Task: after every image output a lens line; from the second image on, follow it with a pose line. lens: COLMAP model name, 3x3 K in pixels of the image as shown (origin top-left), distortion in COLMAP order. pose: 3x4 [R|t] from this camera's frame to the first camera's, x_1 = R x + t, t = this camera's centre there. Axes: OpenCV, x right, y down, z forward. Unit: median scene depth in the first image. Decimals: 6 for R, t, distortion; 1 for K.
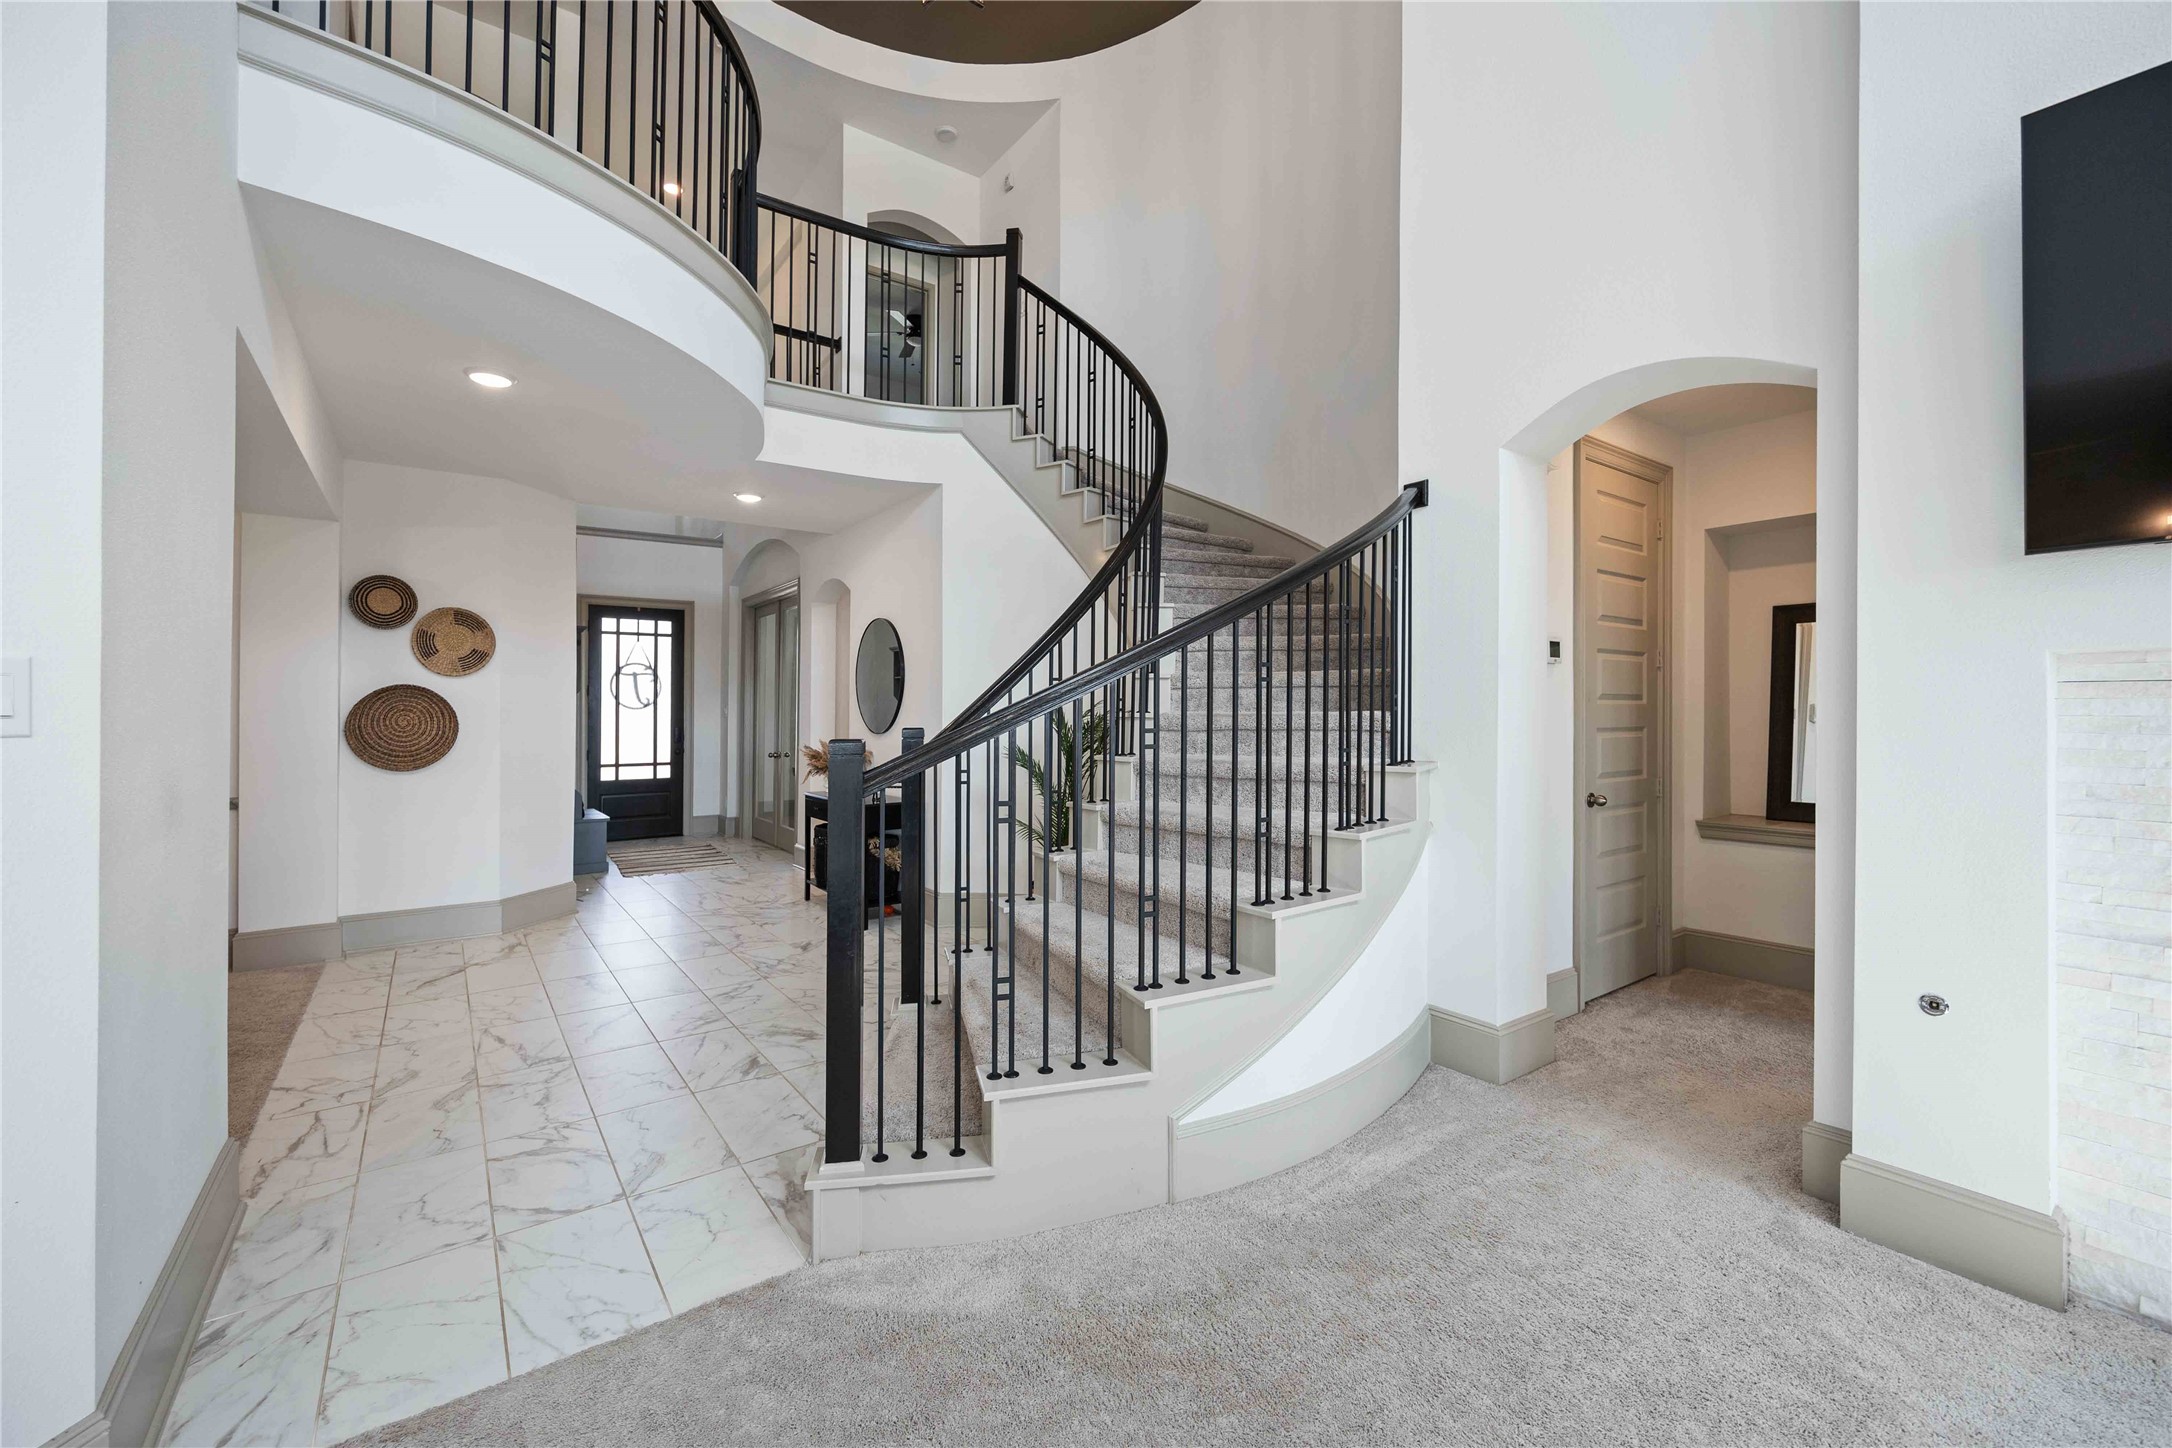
lens RADIAL K [[879.4, 0, 1084.8], [0, 879.4, 707.6], [0, 0, 1]] dist [-0.003493, -0.000096]
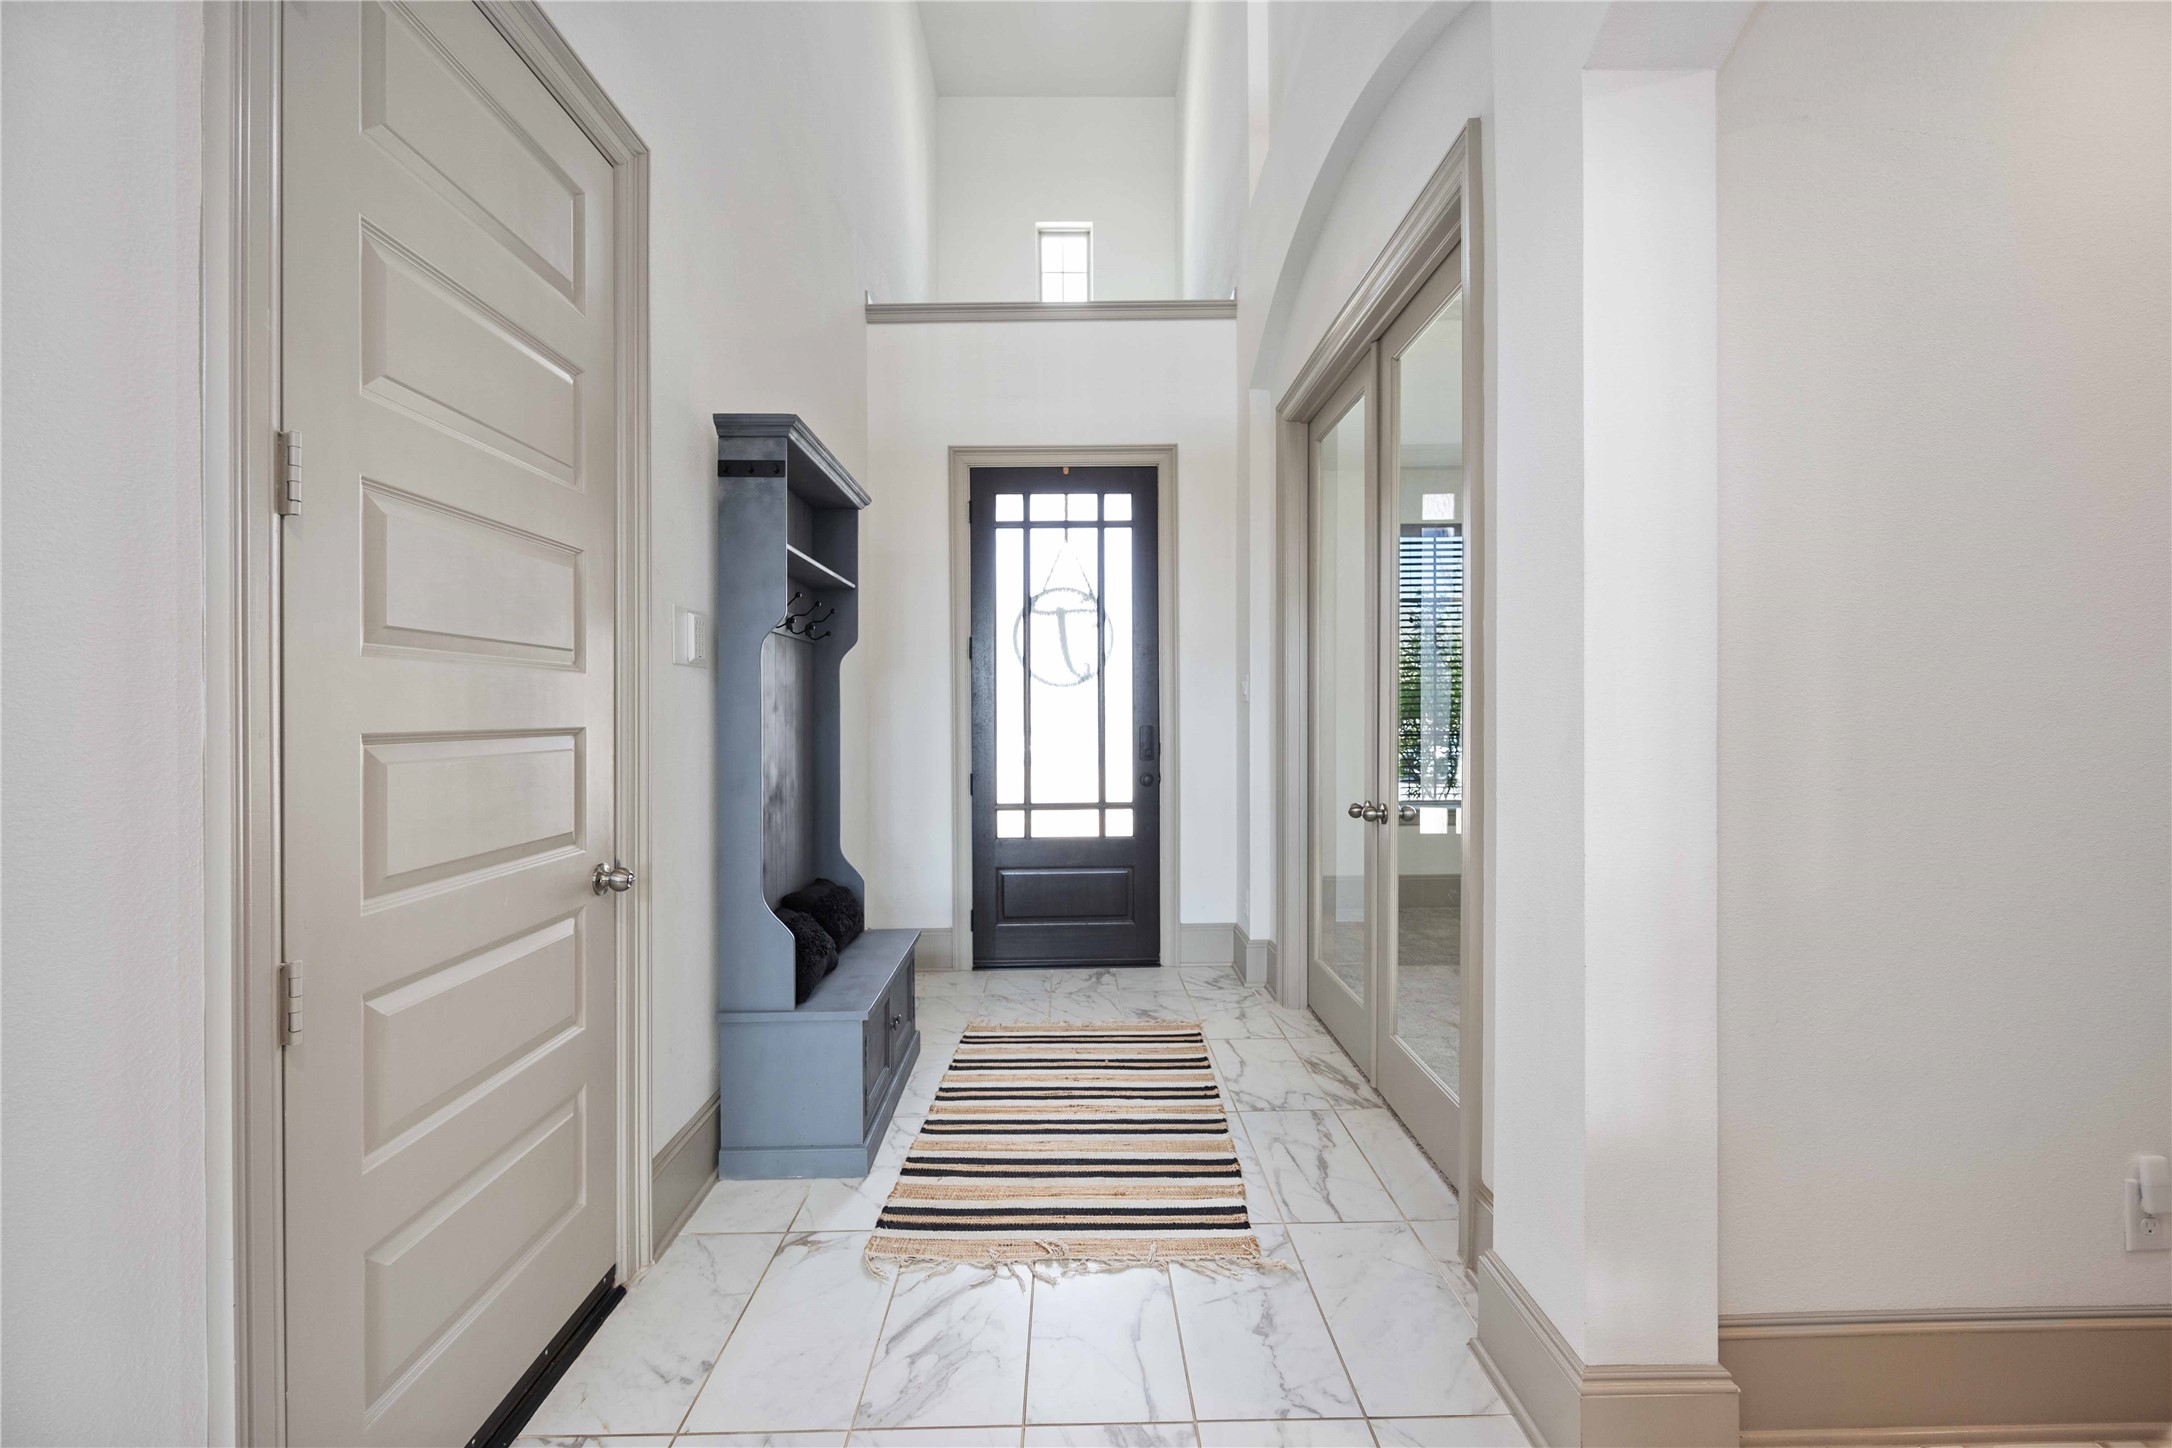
lens RADIAL K [[879.4, 0, 1074.5], [0, 879.4, 723.3], [0, 0, 1]] dist [-0.003493, -0.000096]
pose [[0.802471, -0.008474, -0.596631, -0.226696], [0.010153, 0.999948, -0.000547, 0.021296], [0.596605, -0.005618, 0.802515, 0.624946]]
